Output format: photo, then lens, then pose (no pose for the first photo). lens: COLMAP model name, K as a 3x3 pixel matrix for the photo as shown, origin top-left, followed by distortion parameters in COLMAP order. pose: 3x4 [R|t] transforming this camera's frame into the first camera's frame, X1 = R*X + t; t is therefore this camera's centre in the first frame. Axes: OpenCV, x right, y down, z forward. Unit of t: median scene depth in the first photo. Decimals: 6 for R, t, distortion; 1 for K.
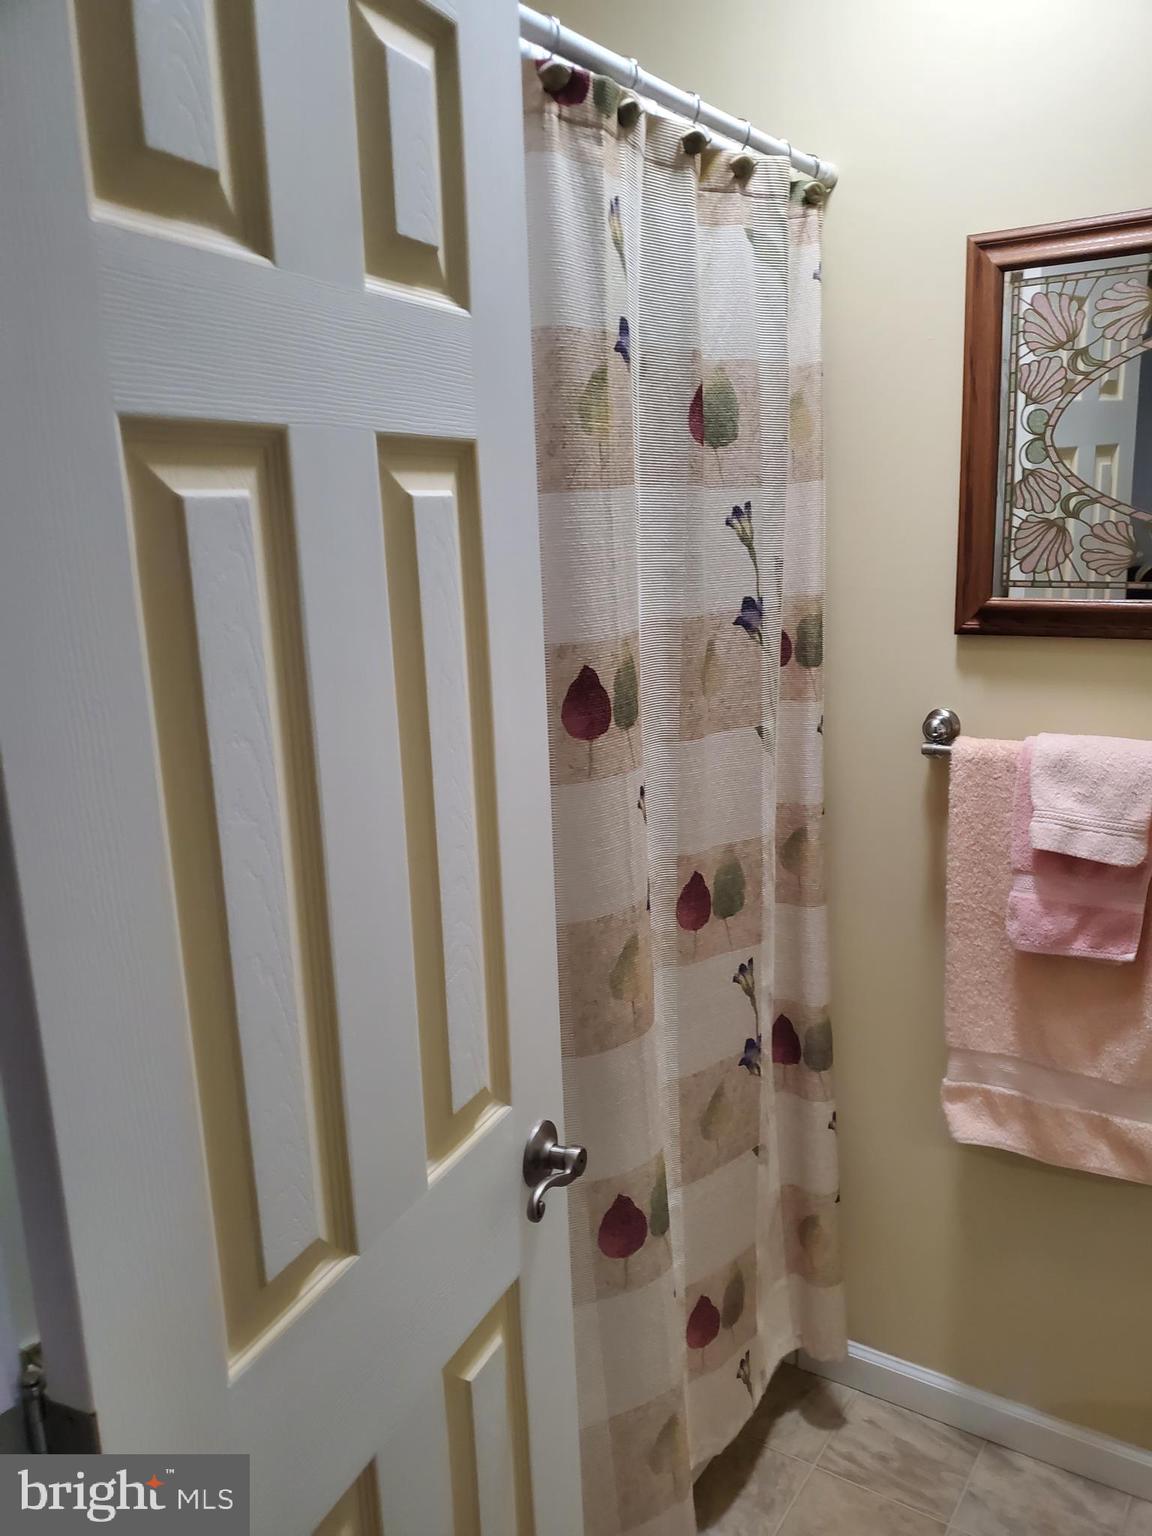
lens RADIAL K [[1187.1, 0, 572.7], [0, 1187.1, 783.4], [0, 0, 1]] dist [-0.032705, 0.052889]
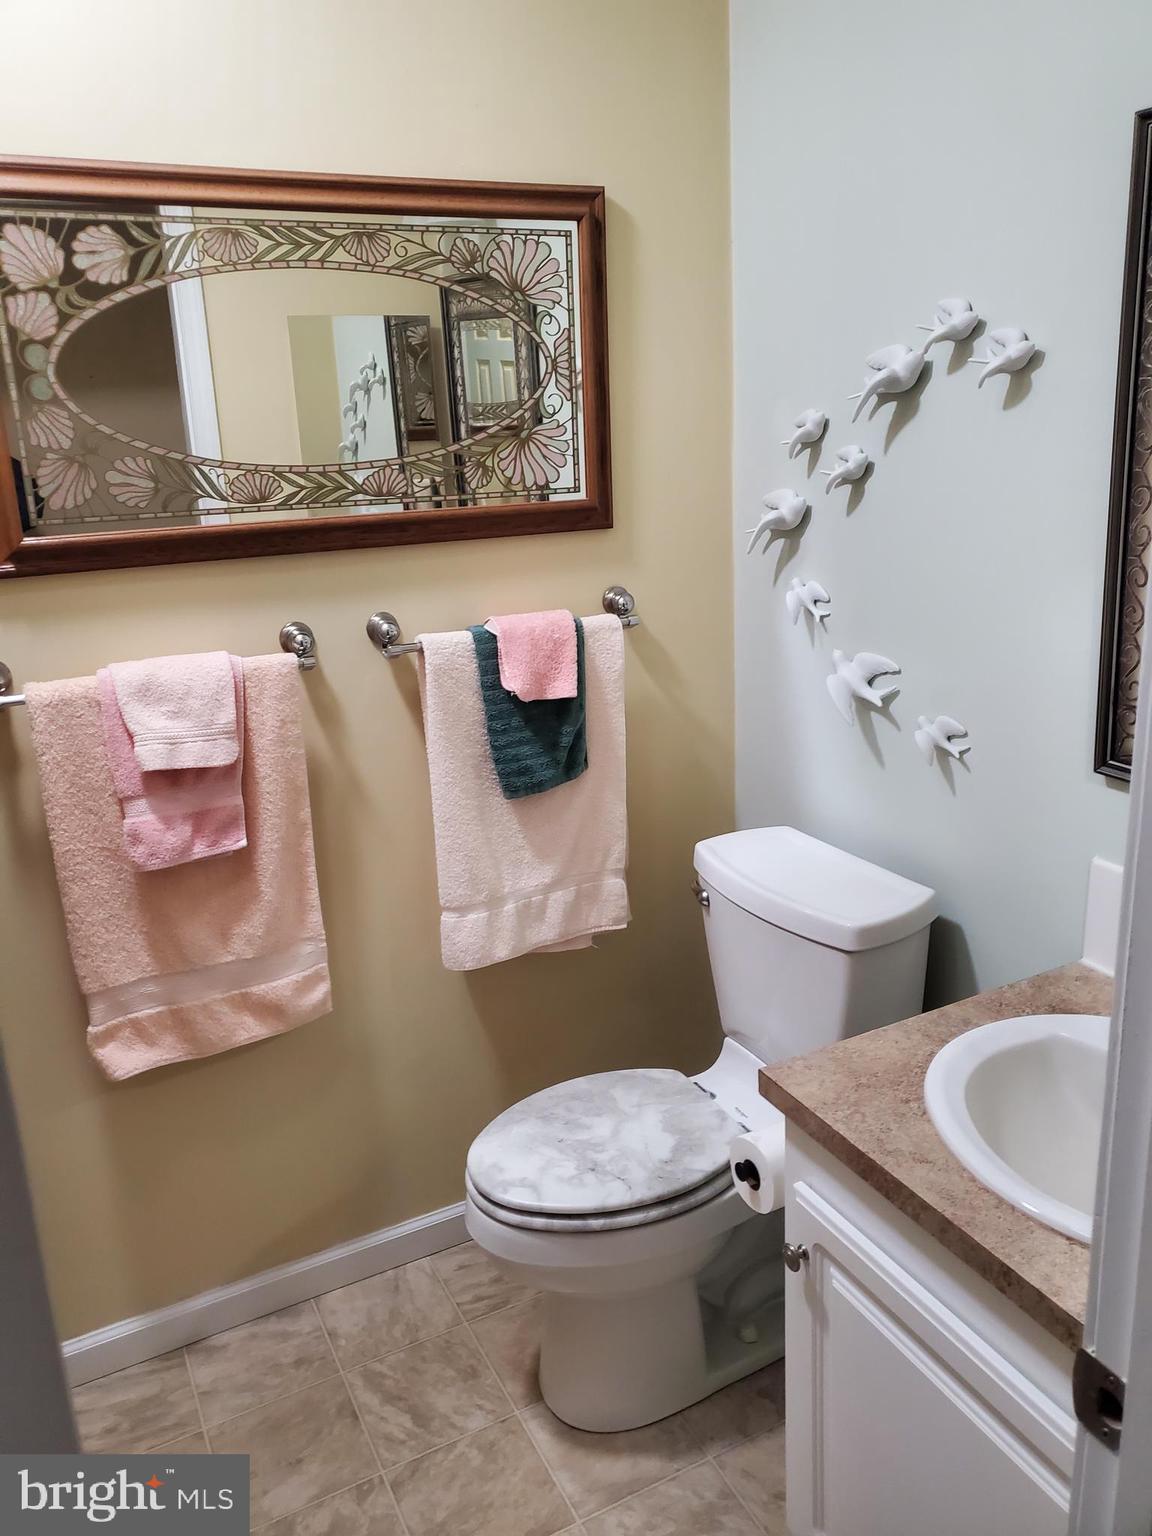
lens RADIAL K [[1182.7, 0, 575.0], [0, 1182.7, 772.7], [0, 0, 1]] dist [0.013898, -0.015922]
pose [[0.491529, -0.233330, 0.839021, -0.291331], [0.217123, 0.965848, 0.141403, -0.009160], [-0.843361, 0.112667, 0.525403, 0.121672]]
